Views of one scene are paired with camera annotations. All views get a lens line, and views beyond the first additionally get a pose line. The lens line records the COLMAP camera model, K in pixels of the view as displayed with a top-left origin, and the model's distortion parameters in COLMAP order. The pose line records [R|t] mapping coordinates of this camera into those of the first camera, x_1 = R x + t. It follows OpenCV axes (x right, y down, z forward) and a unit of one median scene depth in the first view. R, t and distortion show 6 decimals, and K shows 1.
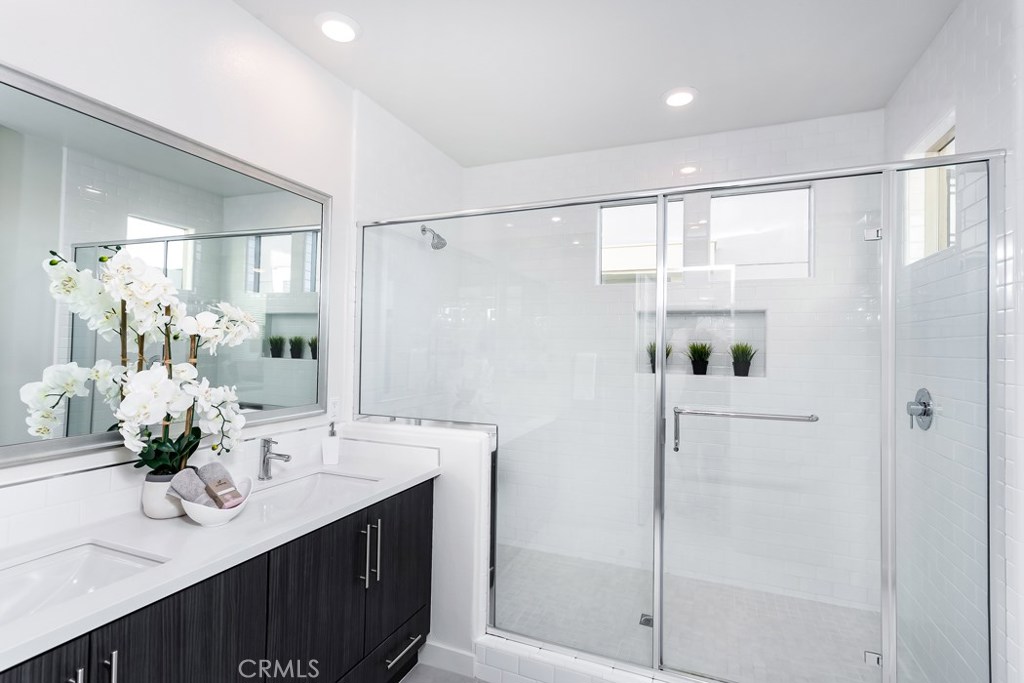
lens RADIAL K [[482.1, 0, 510.0], [0, 482.1, 337.7], [0, 0, 1]] dist [-0.015765, 0.000231]
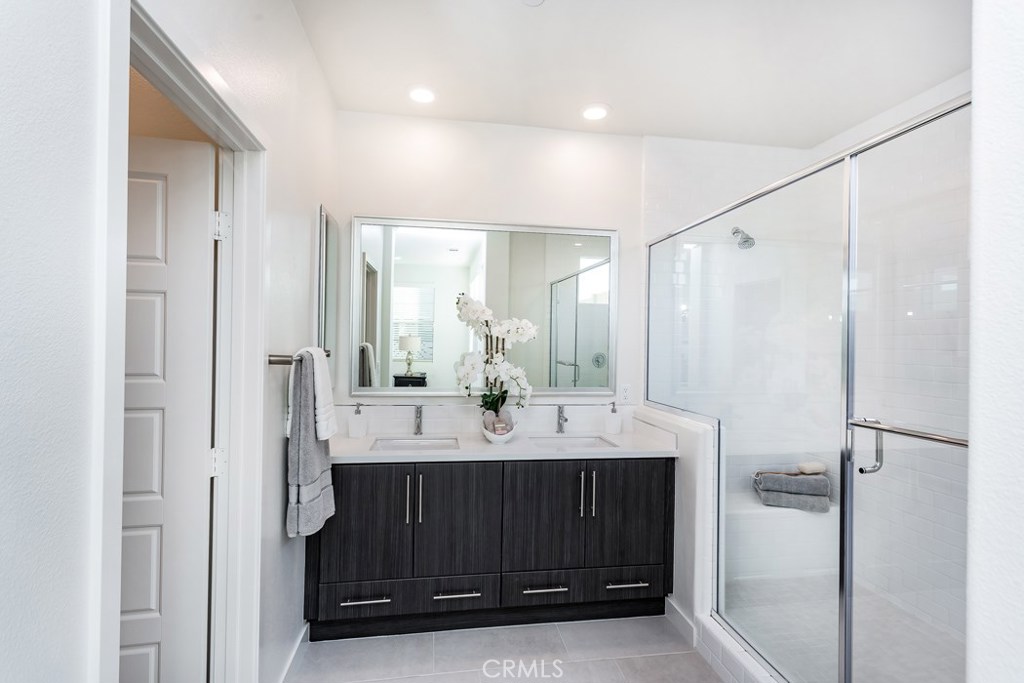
lens RADIAL K [[491.8, 0, 512.0], [0, 491.8, 341.5], [0, 0, 1]] dist [0.000510, -0.000359]
pose [[0.529823, -0.009702, -0.848053, 0.730174], [0.007772, 0.999948, -0.006584, 0.019002], [0.848073, -0.003103, 0.529871, 0.061618]]
